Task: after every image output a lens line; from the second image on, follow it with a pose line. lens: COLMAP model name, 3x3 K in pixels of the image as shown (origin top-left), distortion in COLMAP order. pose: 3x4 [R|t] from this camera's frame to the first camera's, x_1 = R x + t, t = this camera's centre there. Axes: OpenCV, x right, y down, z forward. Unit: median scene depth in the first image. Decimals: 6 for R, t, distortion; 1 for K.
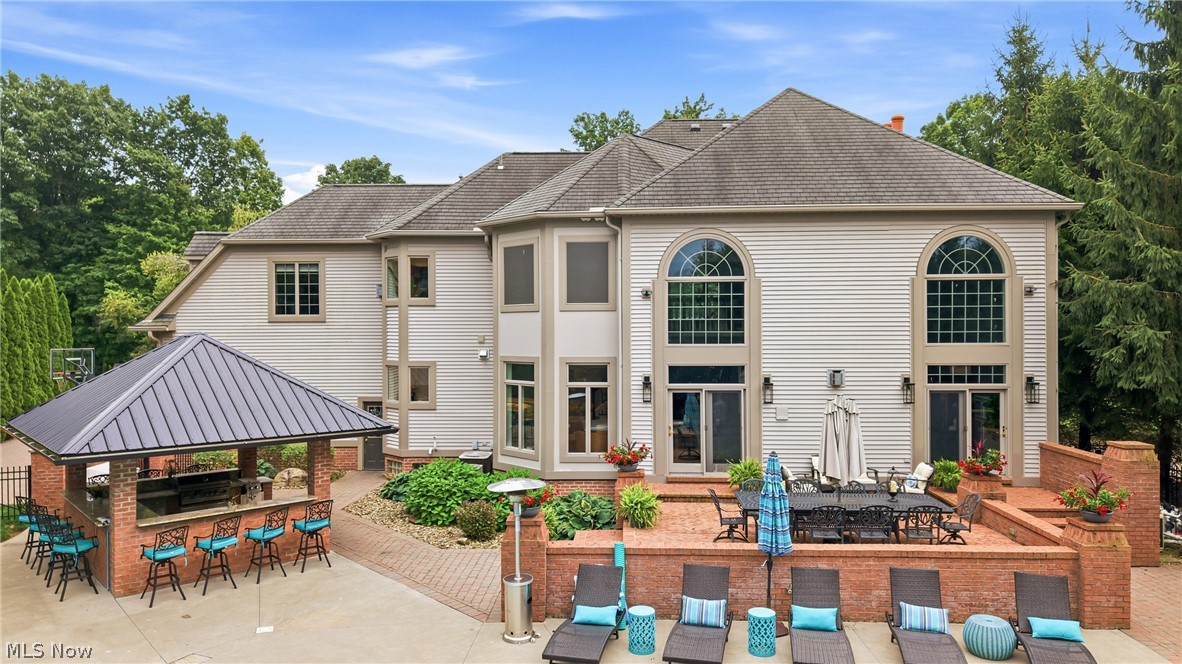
lens RADIAL K [[809.2, 0, 591.0], [0, 809.2, 332.0], [0, 0, 1]] dist [0.054536, 0.000087]
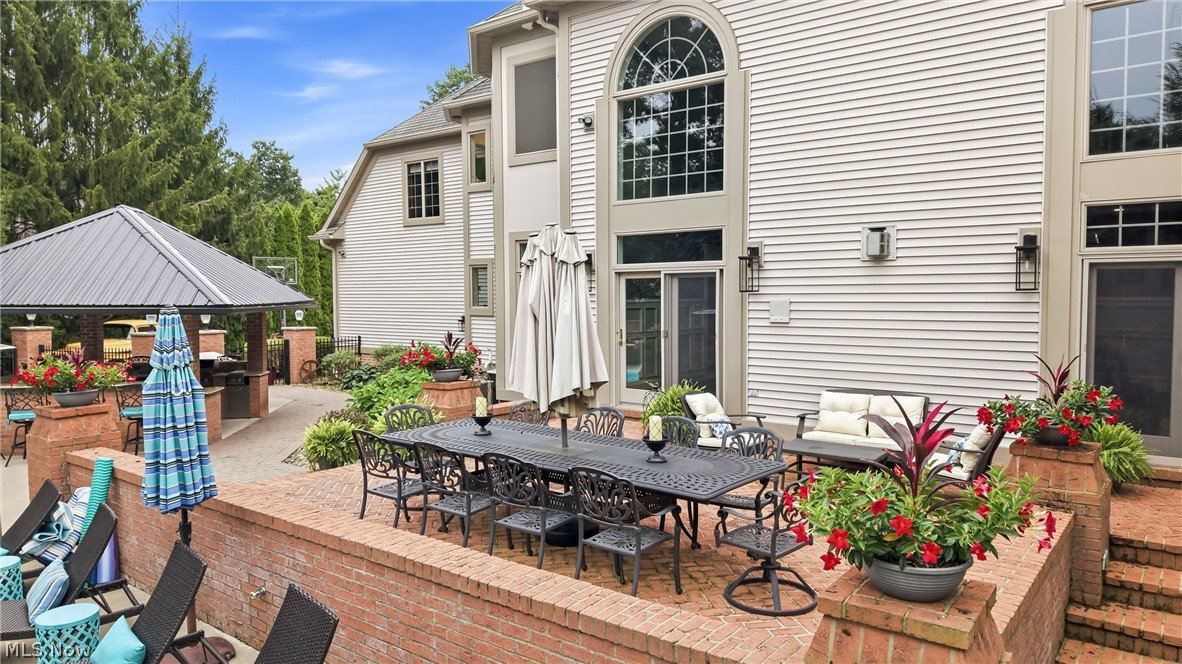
lens RADIAL K [[774.3, 0, 591.0], [0, 774.3, 332.0], [0, 0, 1]] dist [0.022045, -0.001446]
pose [[0.840186, 0.028706, -0.541538, 0.408882], [0.005588, 0.998087, 0.061576, 0.079834], [0.542269, -0.054761, 0.838418, 0.481802]]
